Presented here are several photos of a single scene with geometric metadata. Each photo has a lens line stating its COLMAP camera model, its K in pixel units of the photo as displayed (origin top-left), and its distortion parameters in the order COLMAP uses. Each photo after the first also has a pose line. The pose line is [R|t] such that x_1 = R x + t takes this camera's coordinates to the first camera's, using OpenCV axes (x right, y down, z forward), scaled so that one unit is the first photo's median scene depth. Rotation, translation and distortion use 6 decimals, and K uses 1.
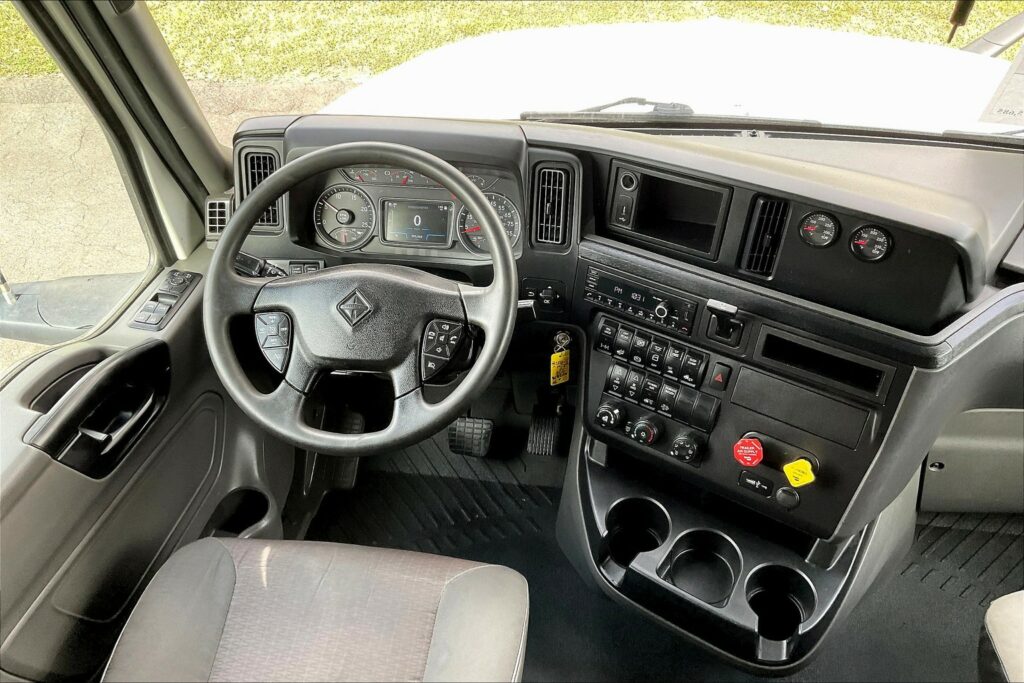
lens RADIAL K [[842.7, 0, 512.0], [0, 842.7, 341.5], [0, 0, 1]] dist [0.104217, -0.184590]
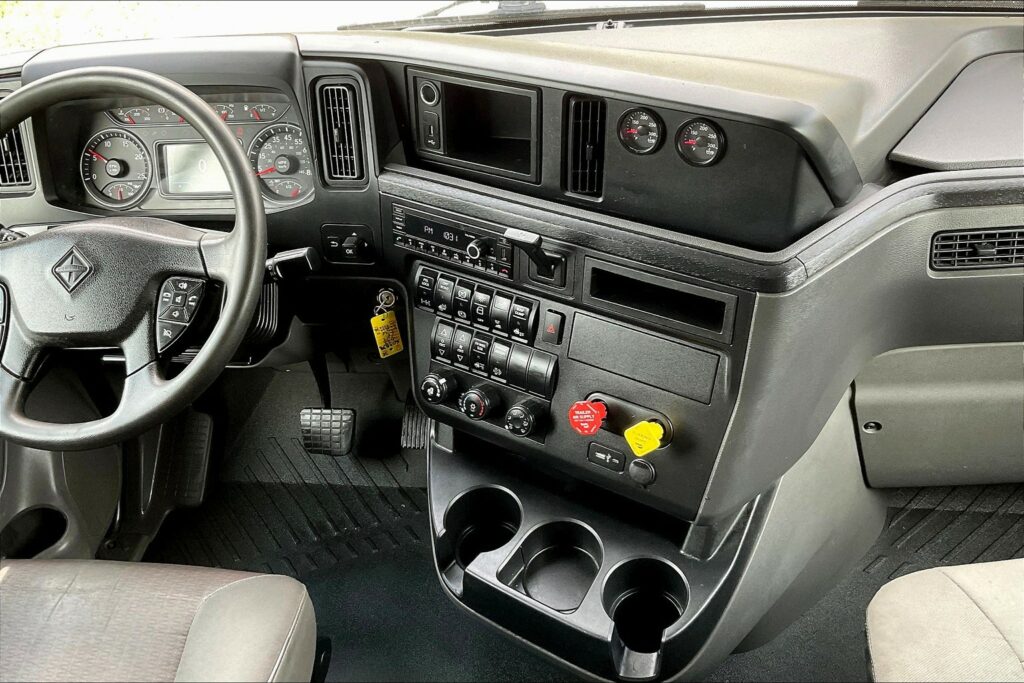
lens RADIAL K [[1031.3, 0, 485.6], [0, 1031.3, 342.2], [0, 0, 1]] dist [0.137335, -0.296832]
pose [[0.994794, -0.066845, -0.076914, 0.247822], [0.066967, 0.997755, -0.000989, 0.050428], [0.076808, -0.004167, 0.997037, 0.019397]]
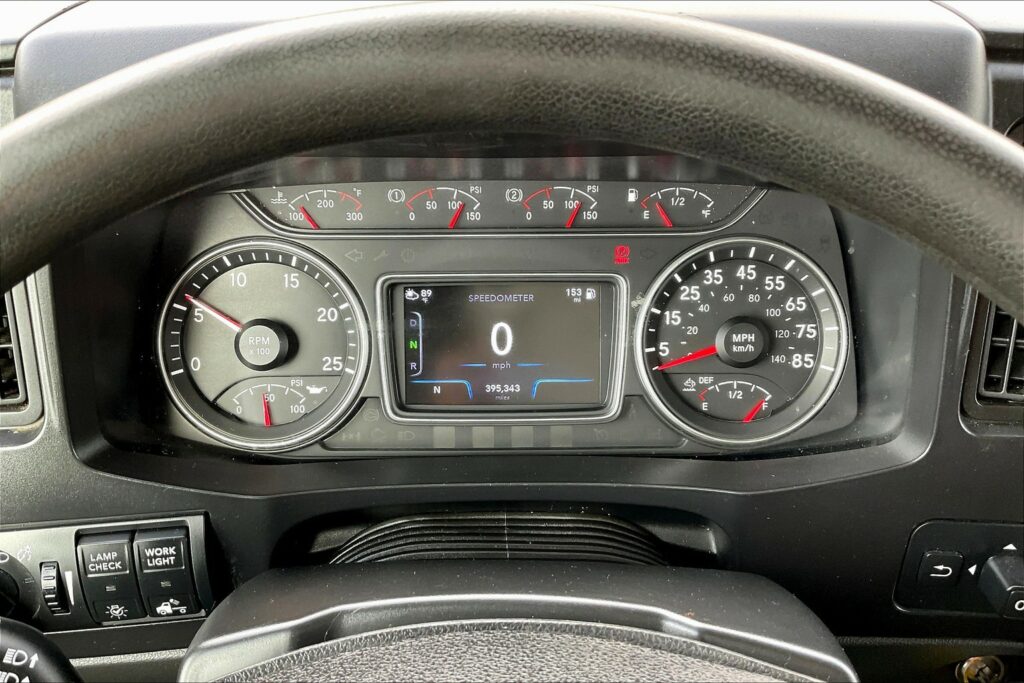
lens RADIAL K [[842.7, 0, 512.0], [0, 842.7, 341.5], [0, 0, 1]] dist [0.104217, -0.184590]
pose [[0.987398, -0.077877, 0.137767, -0.166330], [0.082059, 0.996316, -0.024931, -0.146781], [-0.135318, 0.035922, 0.990151, 0.751866]]
